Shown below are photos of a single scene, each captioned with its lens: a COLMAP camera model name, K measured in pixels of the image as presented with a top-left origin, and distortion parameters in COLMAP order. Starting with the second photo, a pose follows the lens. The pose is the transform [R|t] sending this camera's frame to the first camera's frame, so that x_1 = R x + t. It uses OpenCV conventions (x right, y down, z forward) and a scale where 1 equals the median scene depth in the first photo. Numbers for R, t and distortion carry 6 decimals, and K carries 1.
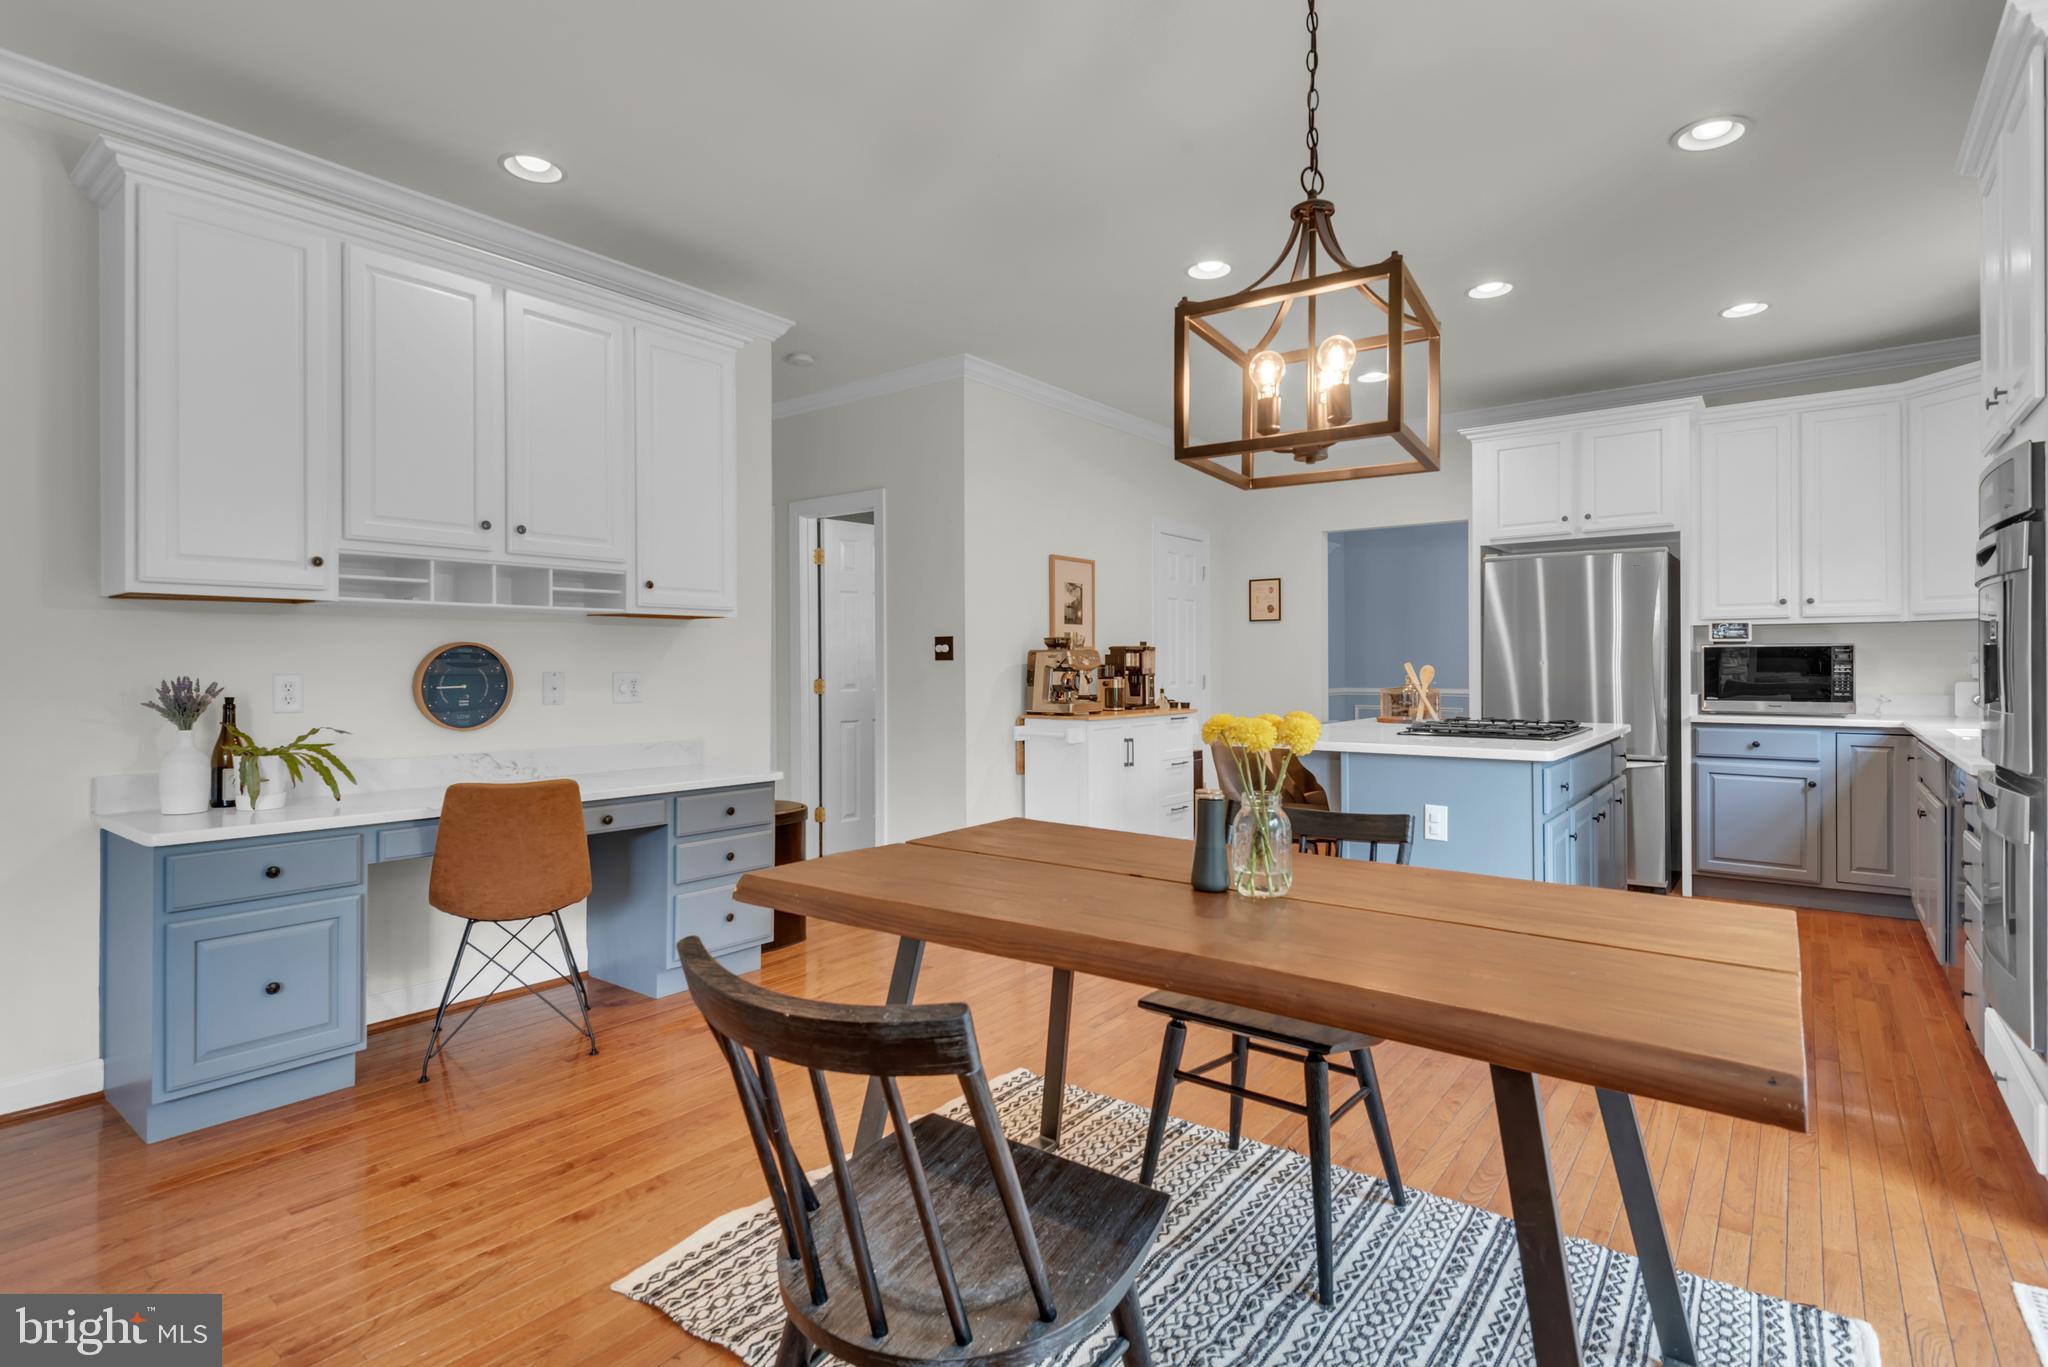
lens RADIAL K [[988.4, 0, 1030.5], [0, 988.4, 670.7], [0, 0, 1]] dist [0.053936, -0.041075]
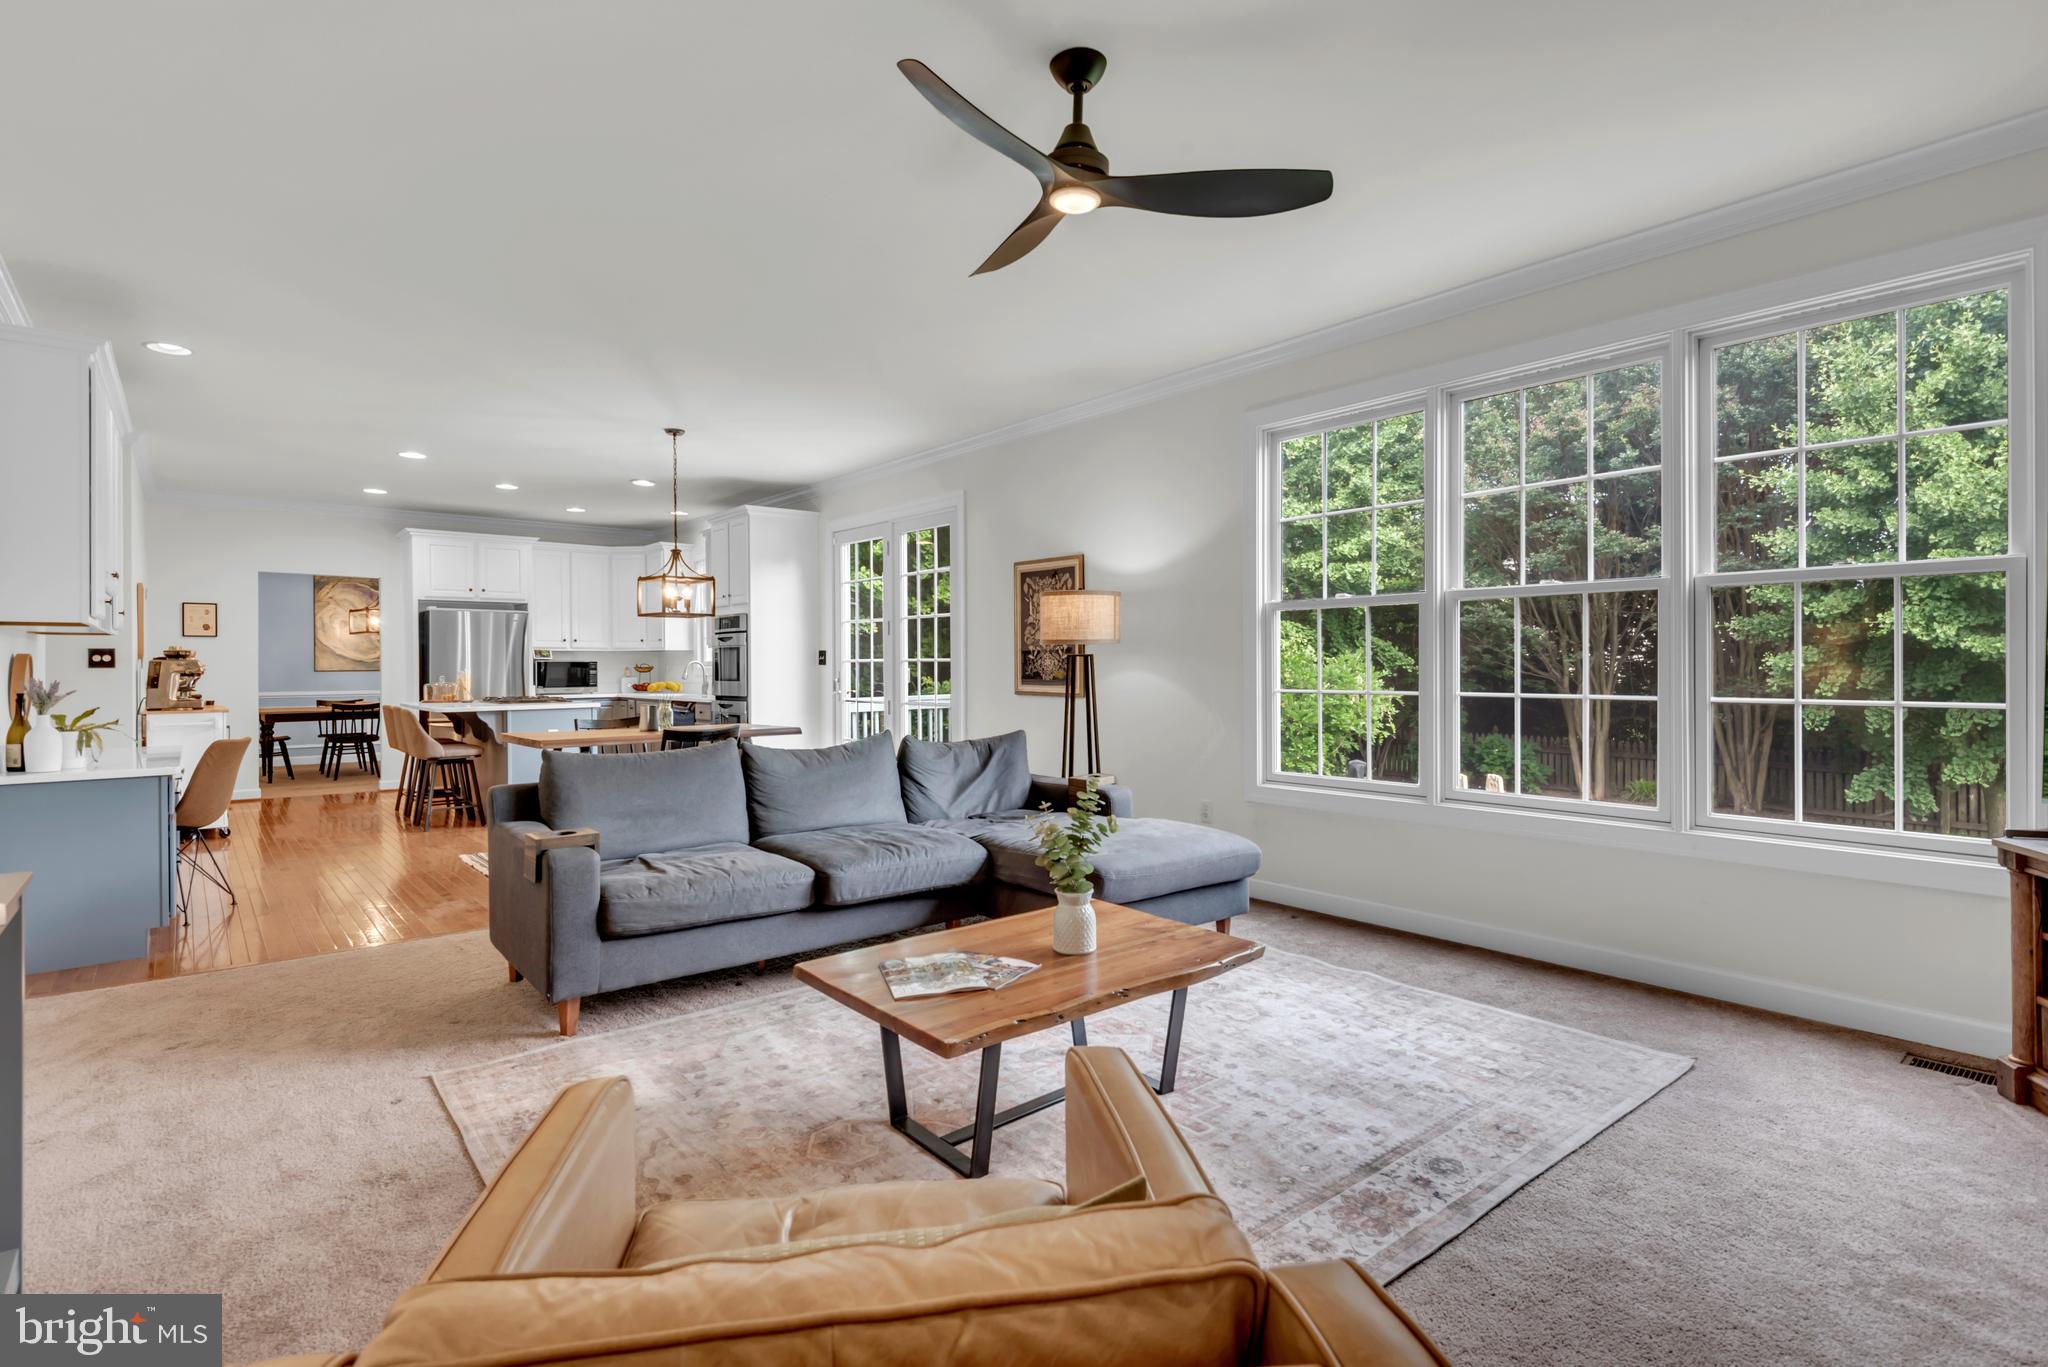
lens RADIAL K [[988.4, 0, 1030.5], [0, 988.4, 670.7], [0, 0, 1]] dist [0.053936, -0.041075]
pose [[0.223280, -0.002010, 0.974752, -1.038806], [0.011501, 0.999934, -0.000573, 0.006794], [-0.974687, 0.011338, 0.223288, -0.397570]]
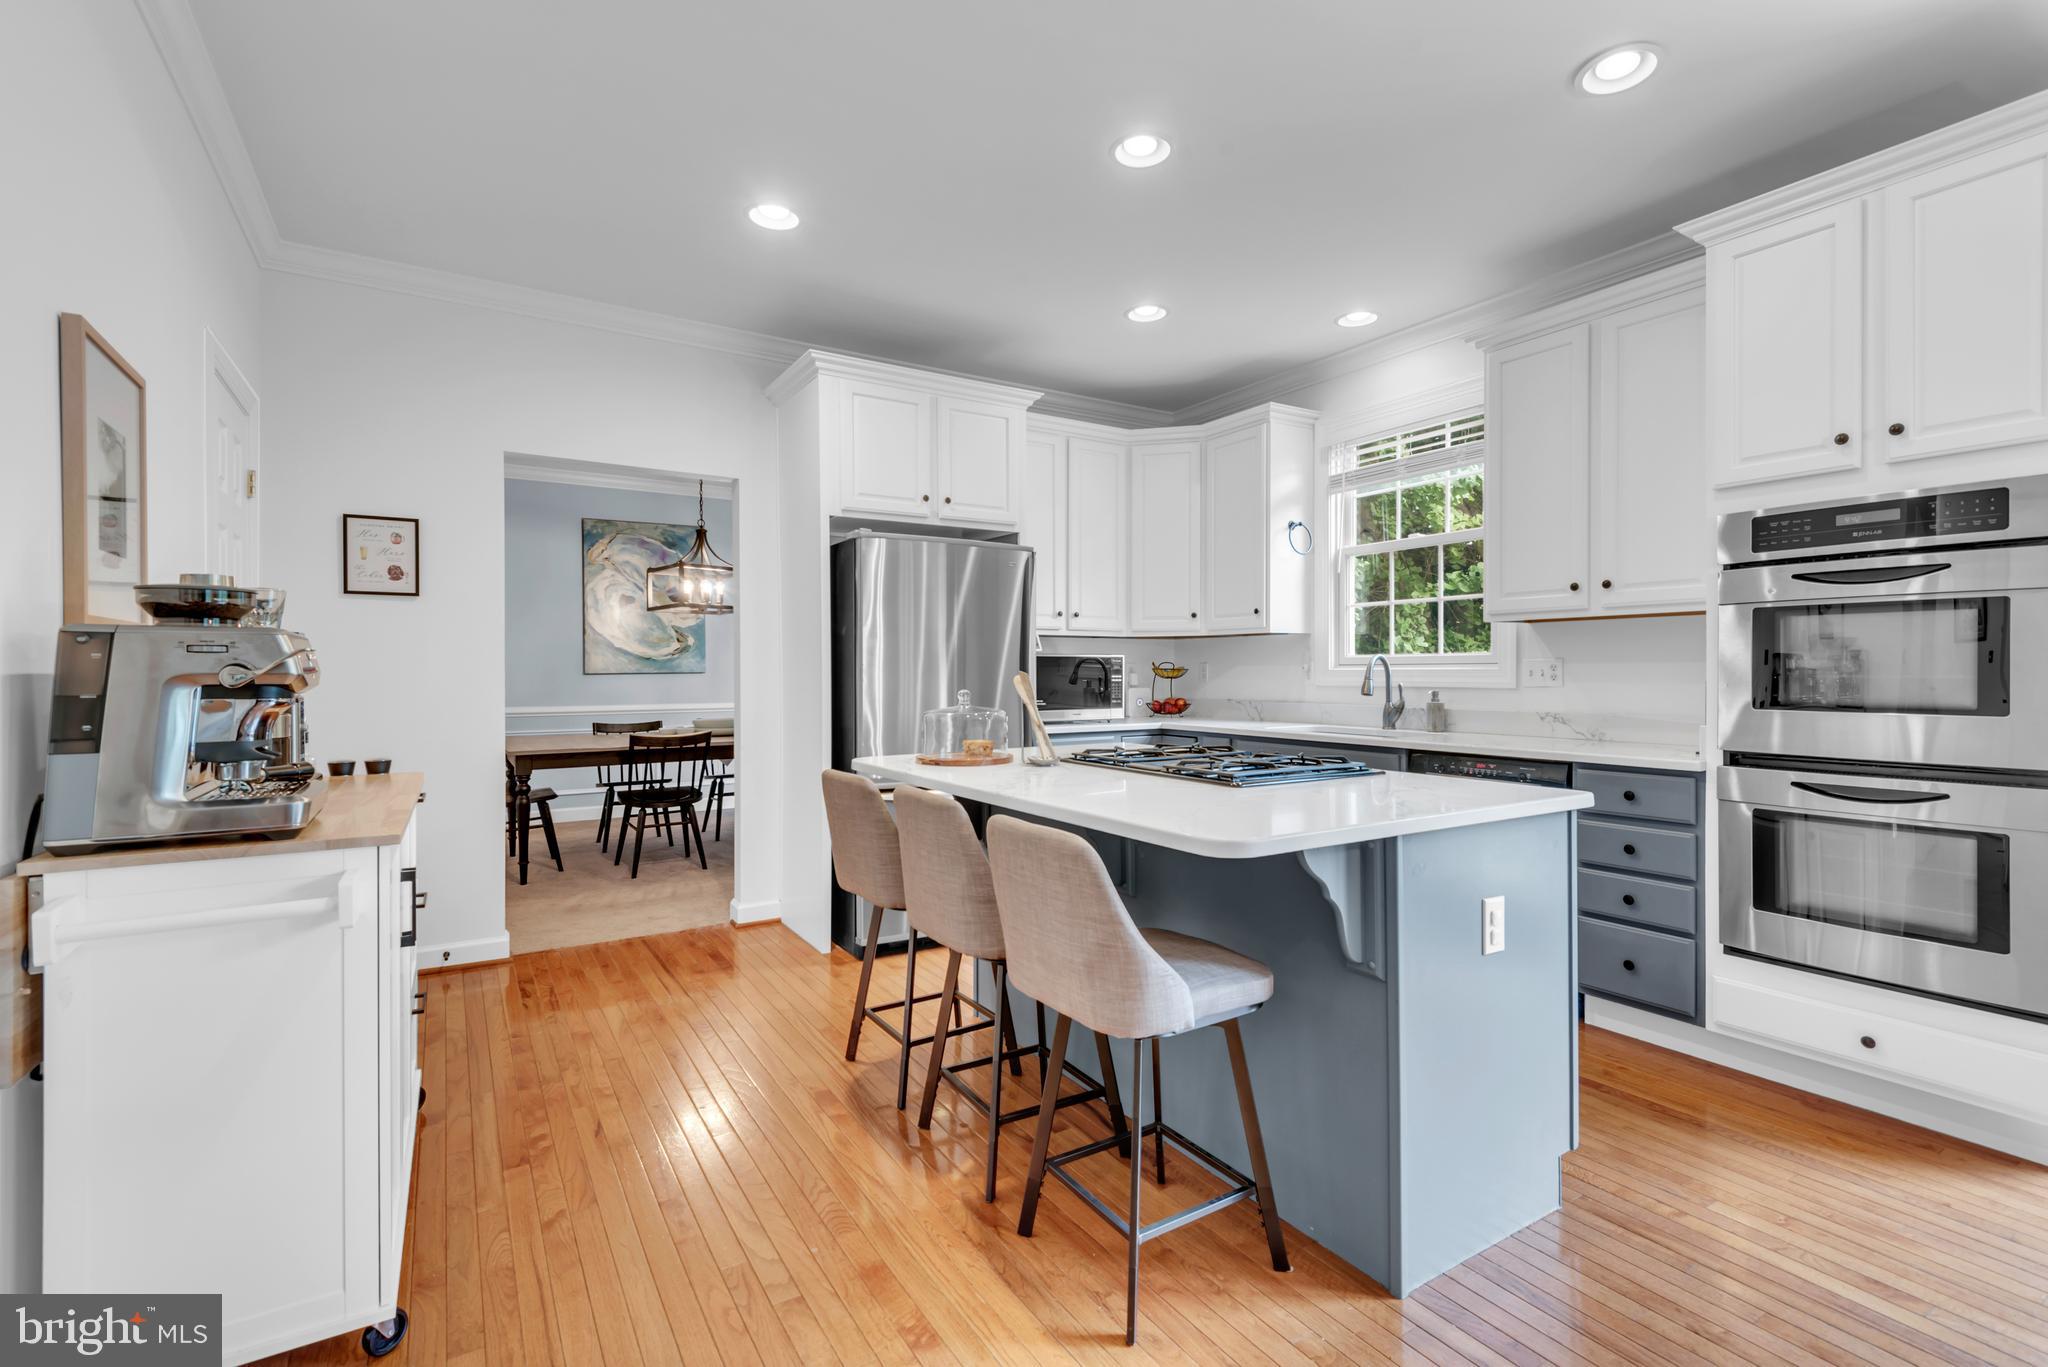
lens RADIAL K [[937.6, 0, 1039.6], [0, 937.6, 672.9], [0, 0, 1]] dist [0.038521, -0.012996]
pose [[0.354726, -0.000697, 0.934970, -0.164194], [0.008628, 0.999960, -0.002528, -0.004684], [-0.934930, 0.008964, 0.354718, 0.666670]]
